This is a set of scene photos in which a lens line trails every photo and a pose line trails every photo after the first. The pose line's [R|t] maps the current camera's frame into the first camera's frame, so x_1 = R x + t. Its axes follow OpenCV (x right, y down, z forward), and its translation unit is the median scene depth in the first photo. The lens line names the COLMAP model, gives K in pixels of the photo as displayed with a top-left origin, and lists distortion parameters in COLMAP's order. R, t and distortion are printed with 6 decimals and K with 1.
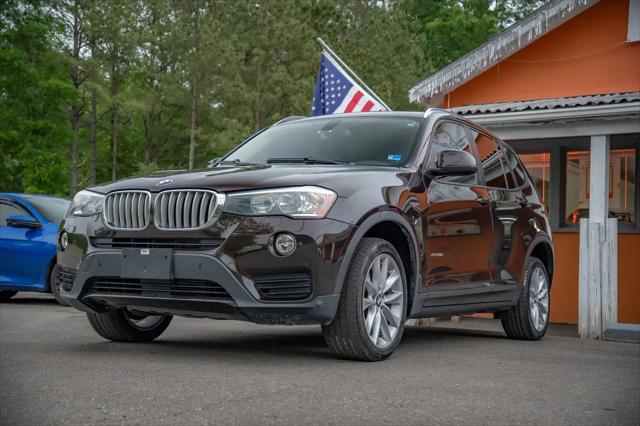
lens RADIAL K [[931.8, 0, 320.0], [0, 931.8, 213.0], [0, 0, 1]] dist [0.162283, 0.559400]
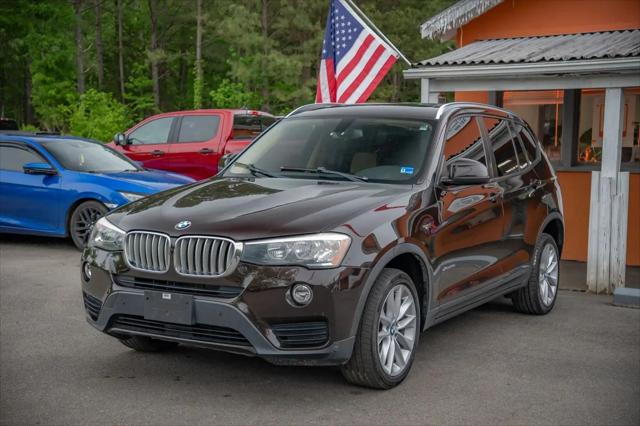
lens RADIAL K [[931.8, 0, 320.0], [0, 931.8, 213.0], [0, 0, 1]] dist [0.162283, 0.559400]
pose [[0.999821, -0.014083, -0.012599, -0.002749], [0.015704, 0.990095, 0.139519, -0.176259], [0.010509, -0.139692, 0.990139, -0.009697]]
